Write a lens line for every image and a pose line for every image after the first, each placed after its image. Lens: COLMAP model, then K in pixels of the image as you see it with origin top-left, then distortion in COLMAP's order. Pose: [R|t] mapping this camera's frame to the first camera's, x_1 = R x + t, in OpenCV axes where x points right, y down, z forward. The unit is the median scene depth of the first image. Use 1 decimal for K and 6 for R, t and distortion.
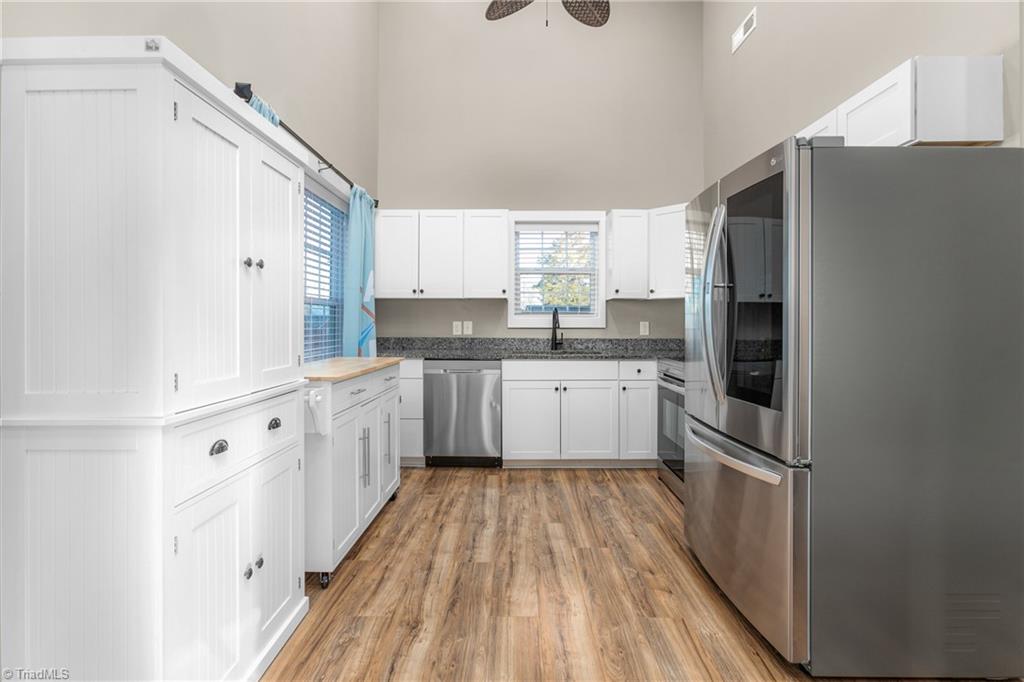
lens RADIAL K [[450.3, 0, 510.1], [0, 450.3, 321.9], [0, 0, 1]] dist [-0.001533, 0.001434]
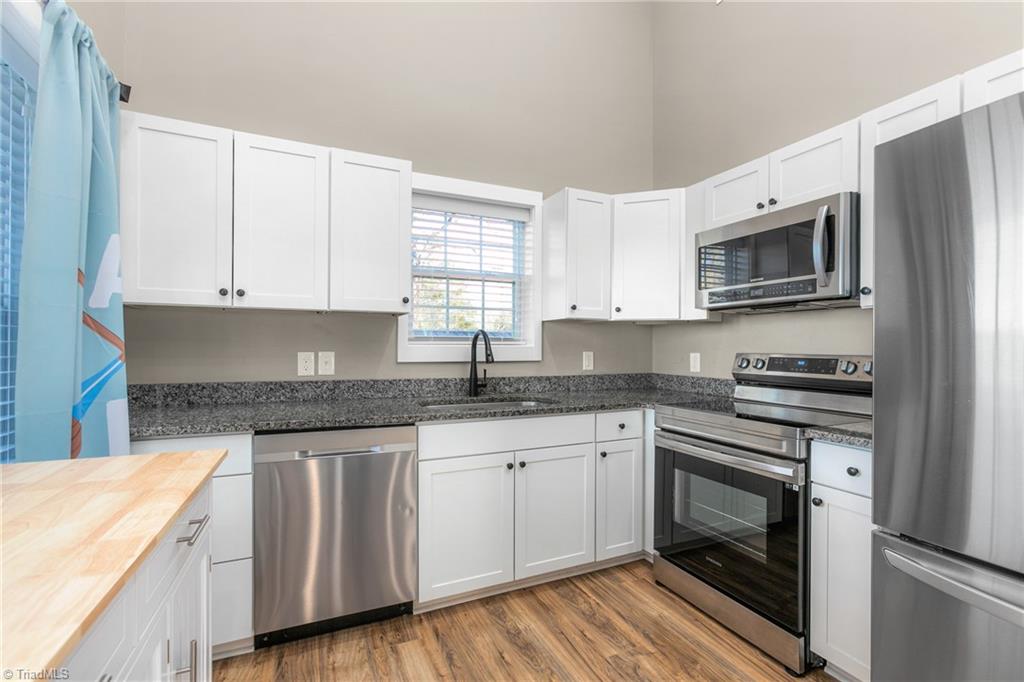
lens RADIAL K [[450.3, 0, 512.9], [0, 450.3, 347.9], [0, 0, 1]] dist [-0.001533, 0.001434]
pose [[0.902330, 0.000844, 0.431045, -0.138382], [-0.001563, 0.999998, 0.001314, -0.008327], [-0.431043, -0.001859, 0.902329, 0.417118]]
